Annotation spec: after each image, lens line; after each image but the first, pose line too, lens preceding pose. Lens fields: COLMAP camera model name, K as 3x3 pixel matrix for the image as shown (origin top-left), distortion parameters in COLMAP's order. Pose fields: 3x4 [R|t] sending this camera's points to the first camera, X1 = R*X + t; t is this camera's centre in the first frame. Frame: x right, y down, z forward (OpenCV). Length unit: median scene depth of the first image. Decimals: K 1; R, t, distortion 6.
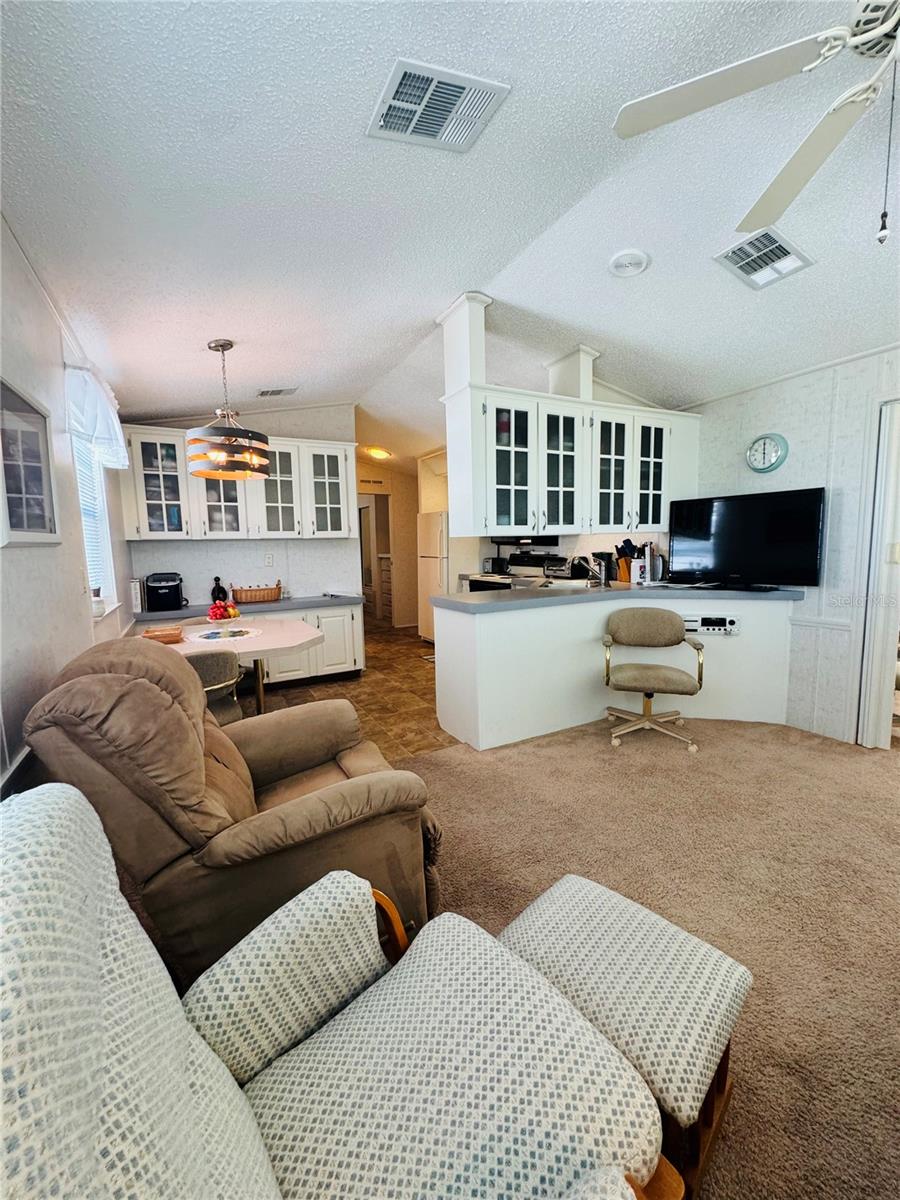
lens RADIAL K [[481.0, 0, 447.6], [0, 481.0, 602.2], [0, 0, 1]] dist [-0.000864, 0.000258]
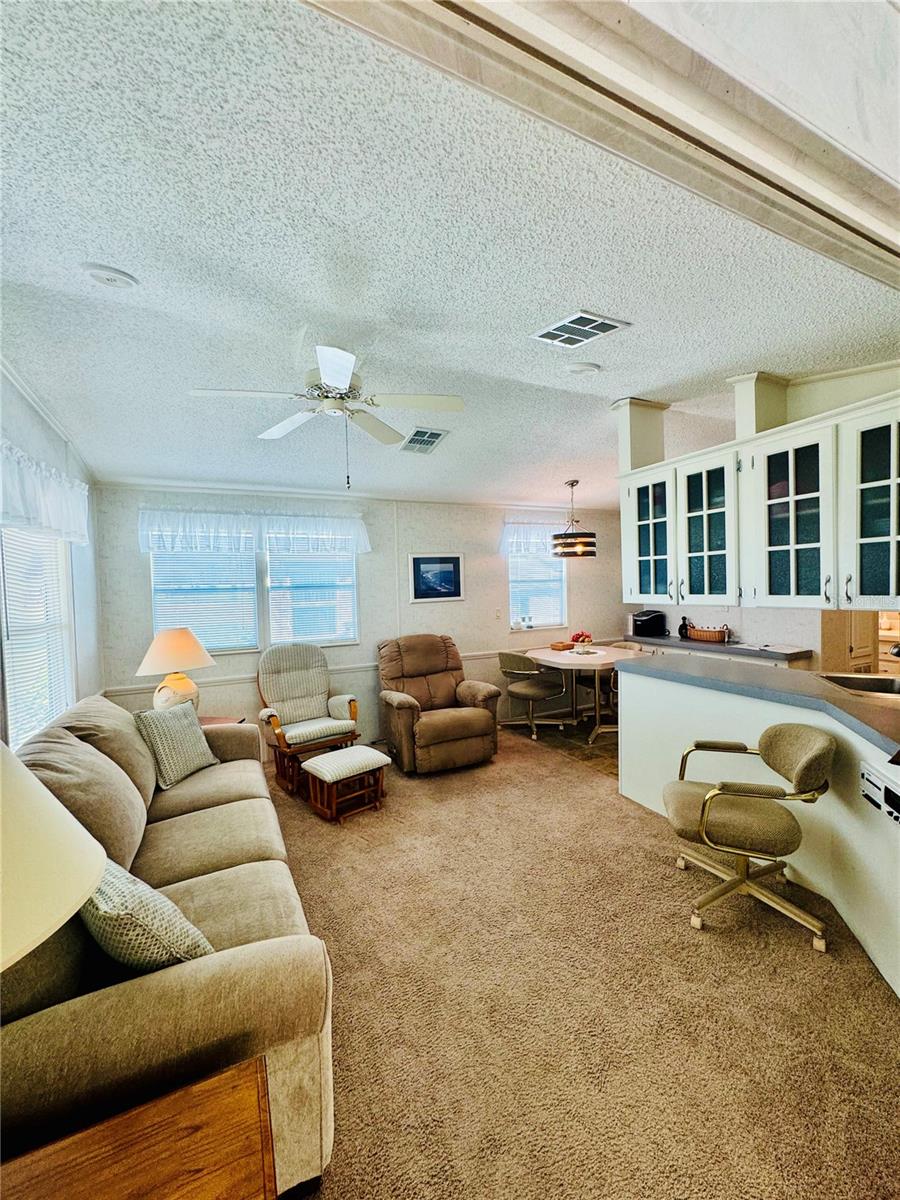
lens RADIAL K [[477.2, 0, 453.5], [0, 477.2, 598.7], [0, 0, 1]] dist [-0.002768, 0.000270]
pose [[-0.034292, 0.057273, -0.997769, 0.821182], [-0.092645, 0.993876, 0.060234, -0.121433], [0.995109, 0.094504, -0.028776, 0.429343]]
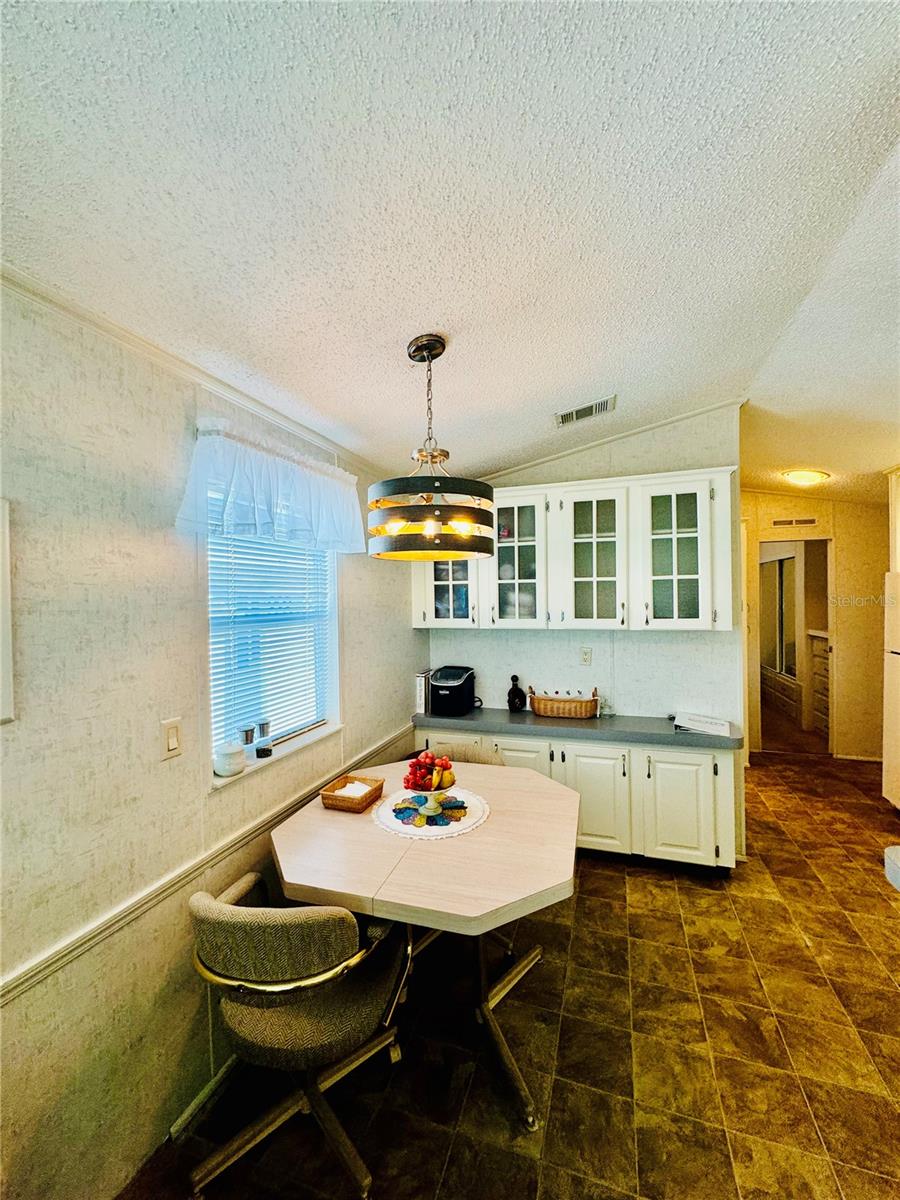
lens RADIAL K [[481.0, 0, 447.6], [0, 481.0, 602.2], [0, 0, 1]] dist [-0.000864, 0.000258]
pose [[0.680941, 0.016575, -0.732151, -0.002794], [-0.085423, 0.994717, -0.056929, -0.116841], [0.727339, 0.101308, 0.678760, 0.410251]]
